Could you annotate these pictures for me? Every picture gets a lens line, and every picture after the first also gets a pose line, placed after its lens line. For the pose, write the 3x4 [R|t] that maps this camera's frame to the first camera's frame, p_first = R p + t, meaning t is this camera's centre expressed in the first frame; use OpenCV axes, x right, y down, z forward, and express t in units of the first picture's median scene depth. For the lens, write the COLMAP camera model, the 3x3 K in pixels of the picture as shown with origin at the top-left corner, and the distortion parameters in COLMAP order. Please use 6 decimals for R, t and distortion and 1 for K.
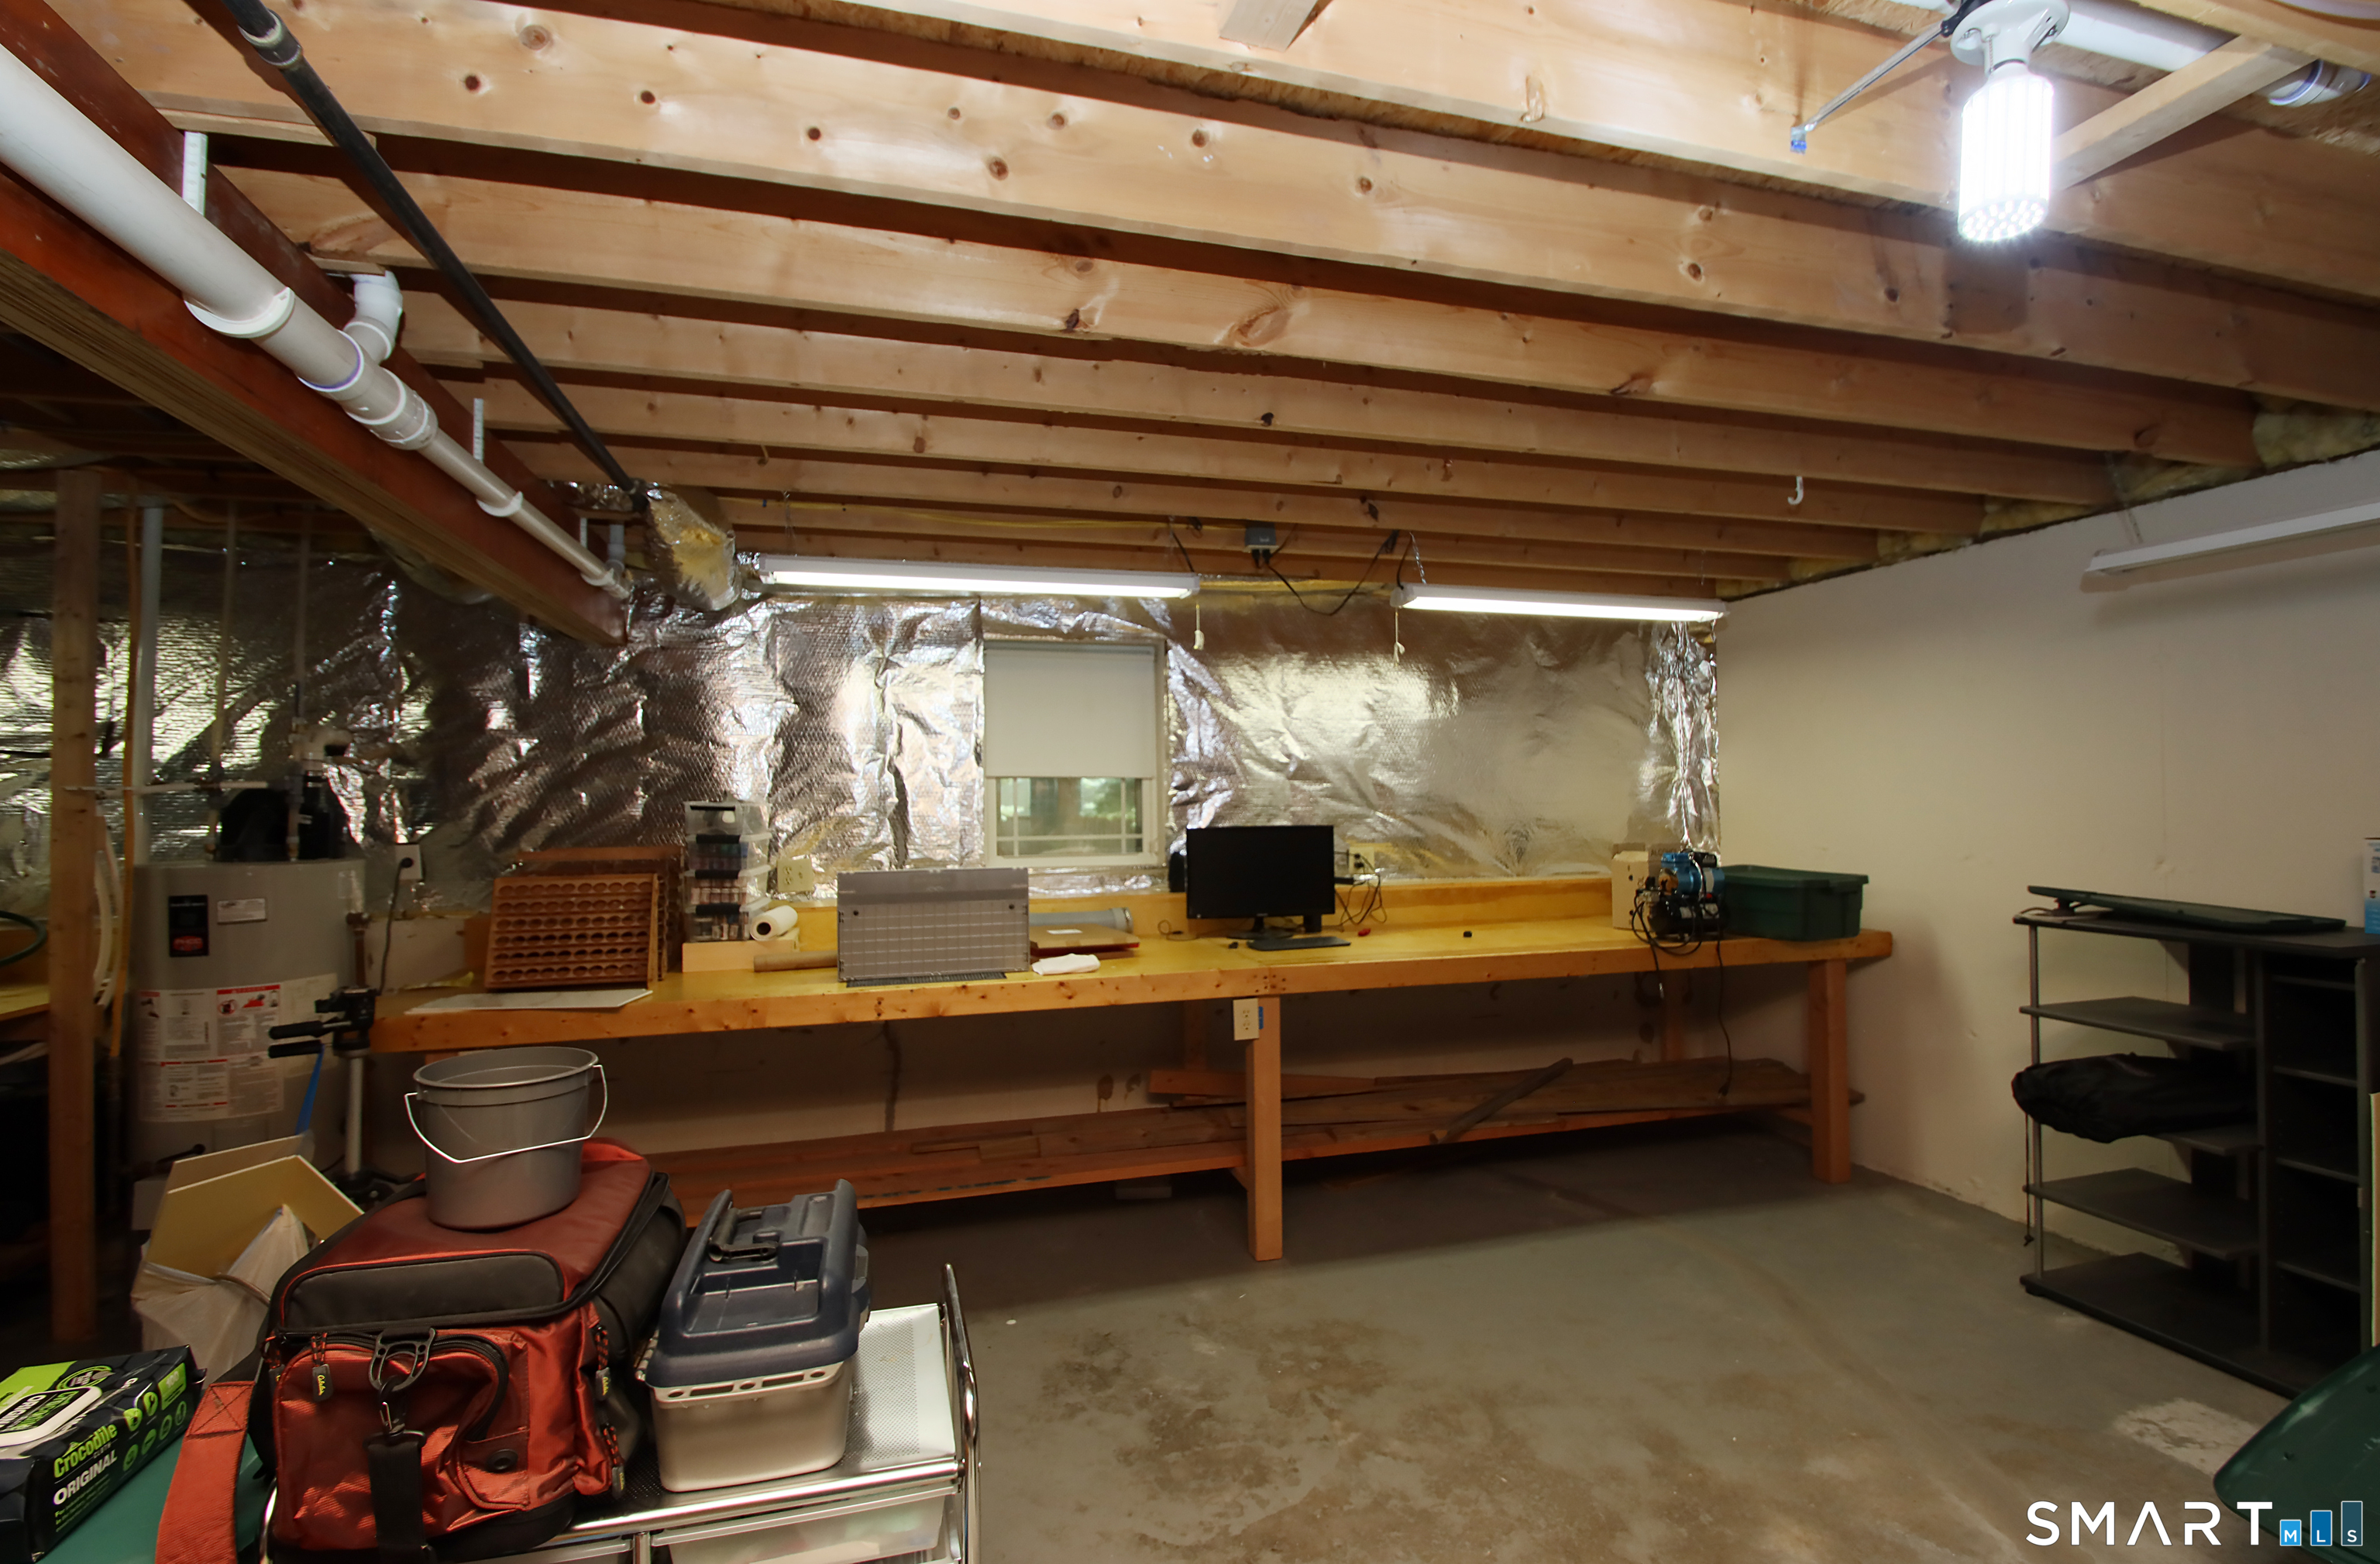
lens RADIAL K [[1102.1, 0, 1192.4], [0, 1102.1, 788.8], [0, 0, 1]] dist [-0.017021, -0.004696]
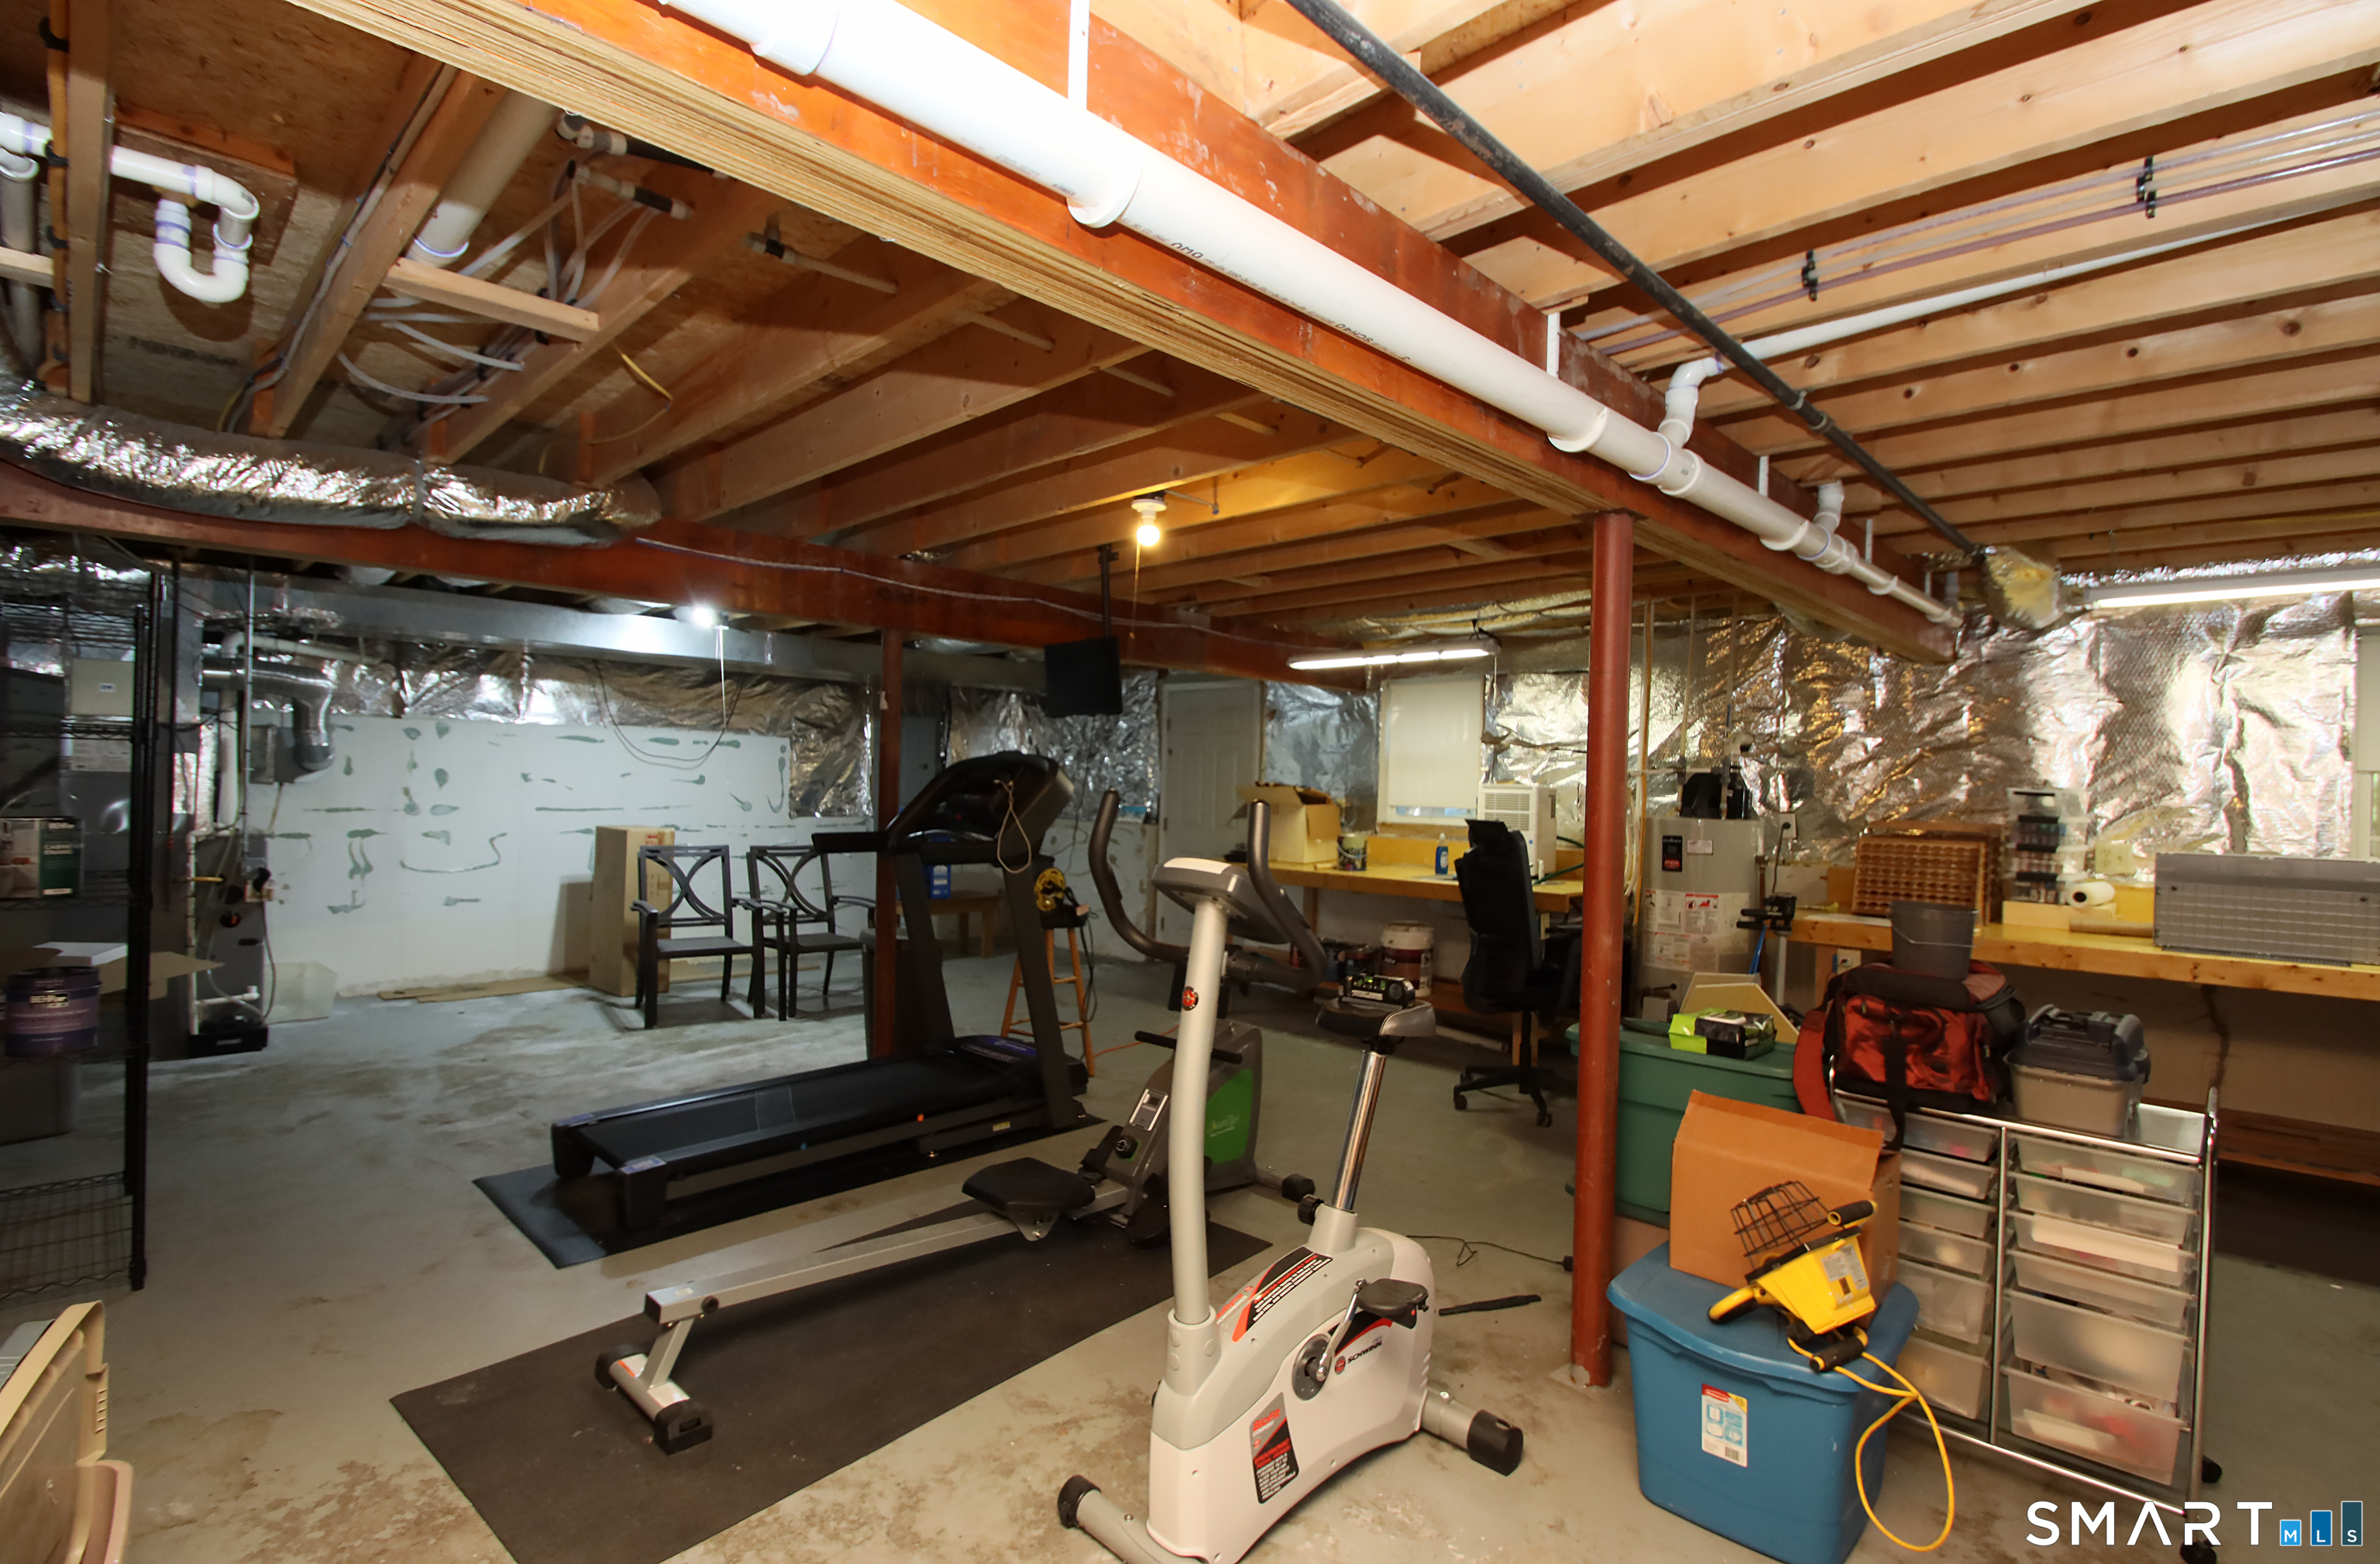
lens RADIAL K [[1102.1, 0, 1183.3], [0, 1102.1, 785.5], [0, 0, 1]] dist [-0.017021, -0.004696]
pose [[0.487091, 0.023557, -0.873033, 0.147874], [-0.017573, 0.999698, 0.017170, 0.003769], [0.873174, 0.006979, 0.487358, -0.385699]]
